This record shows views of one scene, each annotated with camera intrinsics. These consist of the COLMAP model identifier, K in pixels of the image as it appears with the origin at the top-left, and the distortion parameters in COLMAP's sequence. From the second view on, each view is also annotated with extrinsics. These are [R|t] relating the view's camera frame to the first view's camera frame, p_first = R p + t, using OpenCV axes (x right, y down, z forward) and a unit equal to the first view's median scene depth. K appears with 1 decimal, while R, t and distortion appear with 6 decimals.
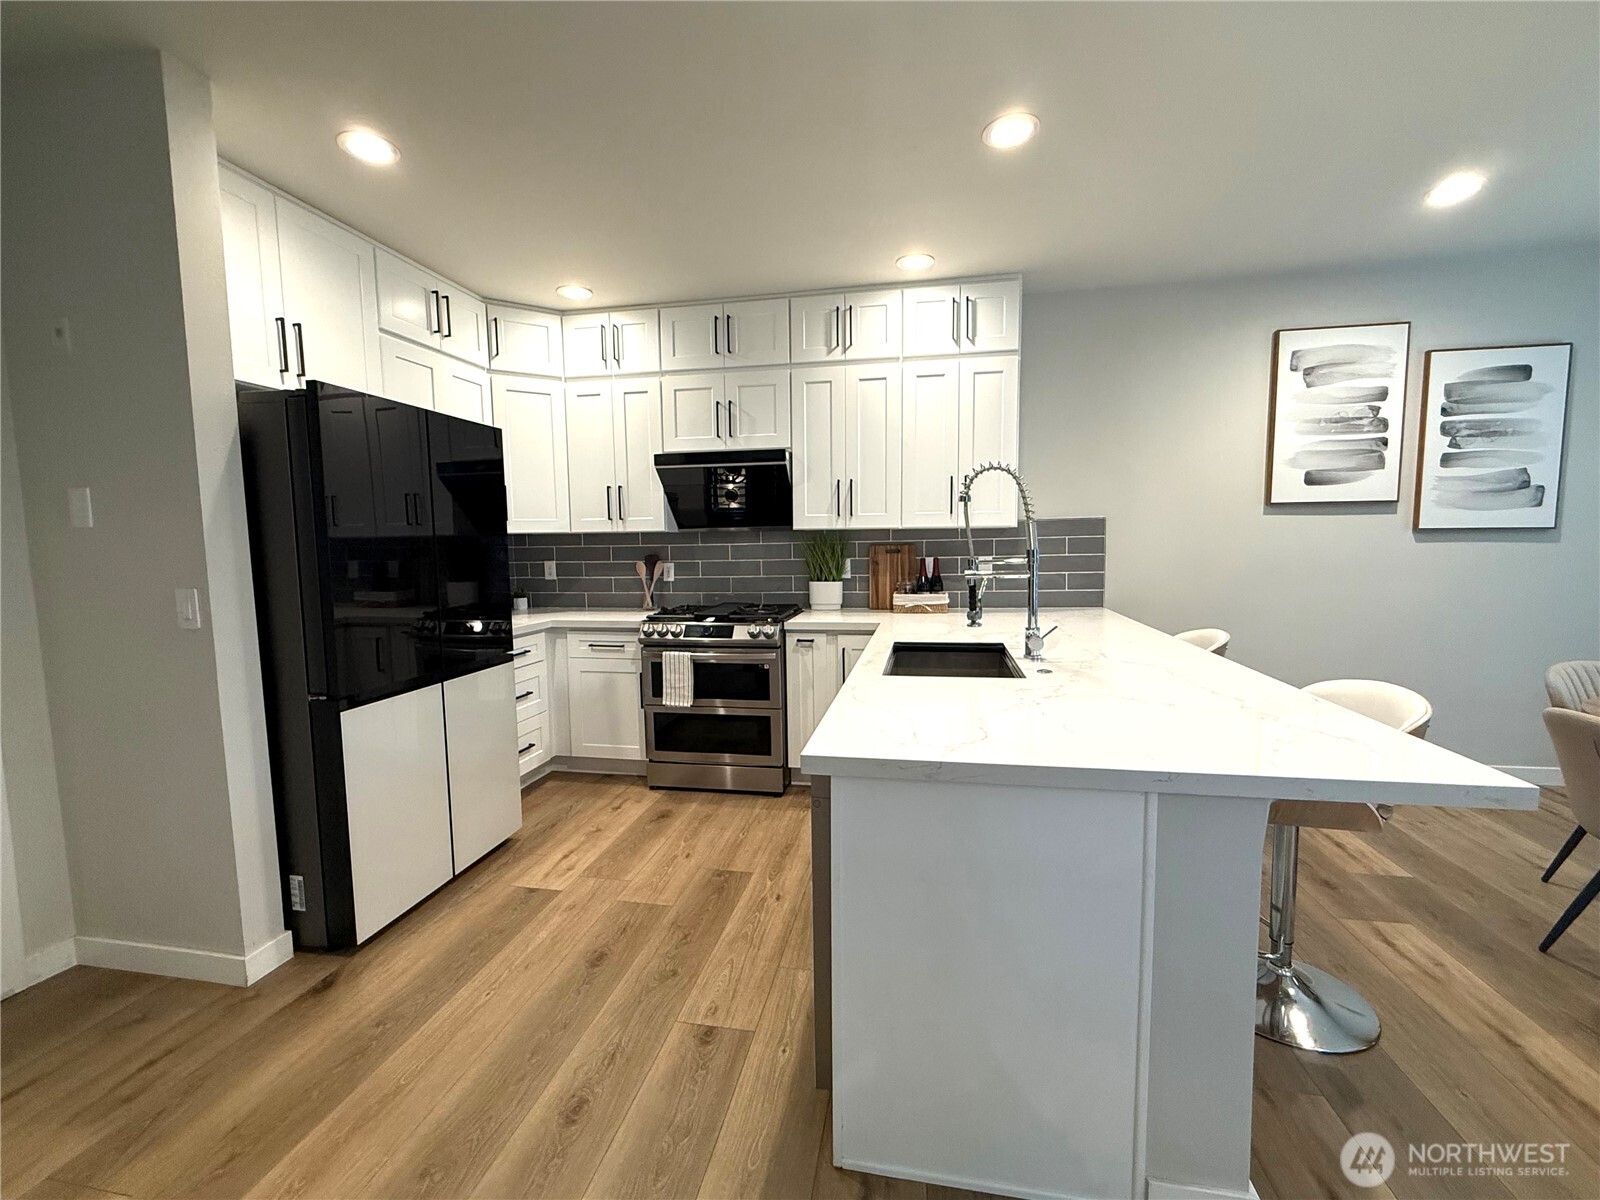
lens RADIAL K [[670.2, 0, 800.7], [0, 670.2, 597.2], [0, 0, 1]] dist [-0.002369, -0.000010]
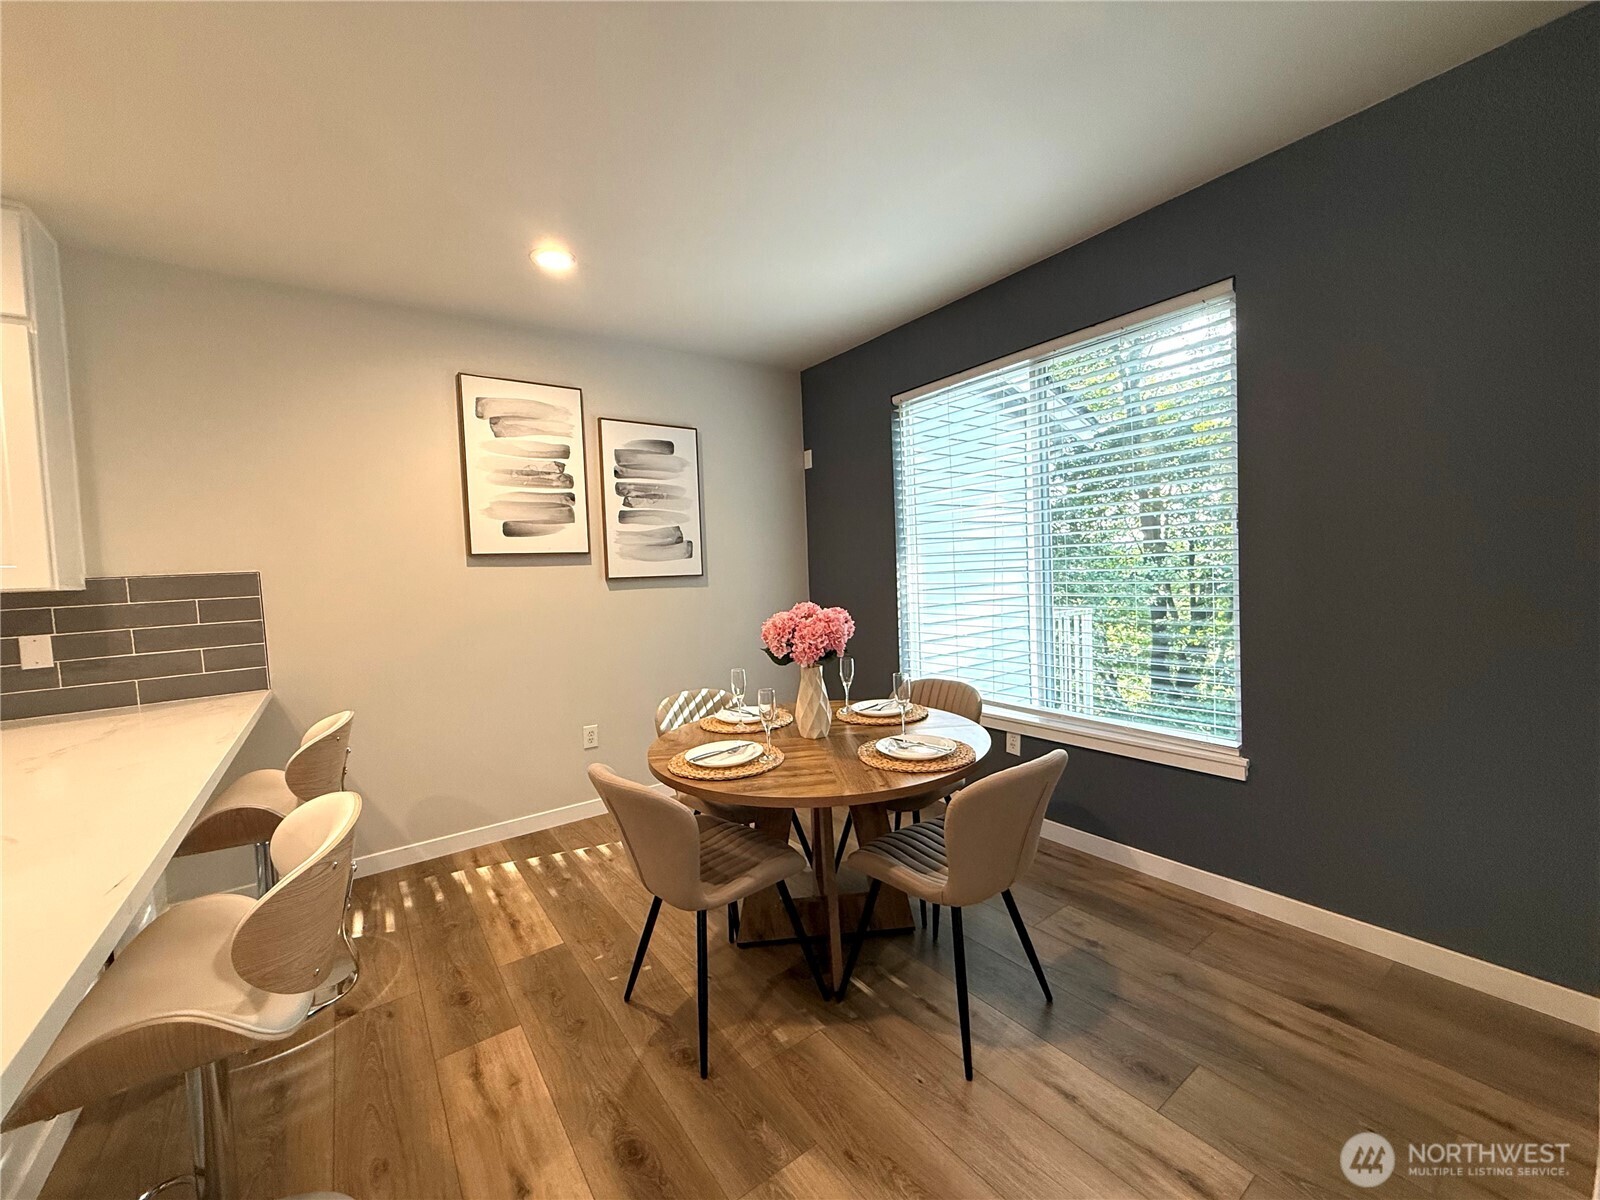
lens RADIAL K [[636.5, 0, 798.8], [0, 636.5, 599.8], [0, 0, 1]] dist [-0.000426, 0.000256]
pose [[0.680504, -0.048465, 0.731140, 0.375569], [0.096918, 0.994997, -0.024250, -0.011603], [-0.726307, 0.087363, 0.681796, 0.067470]]
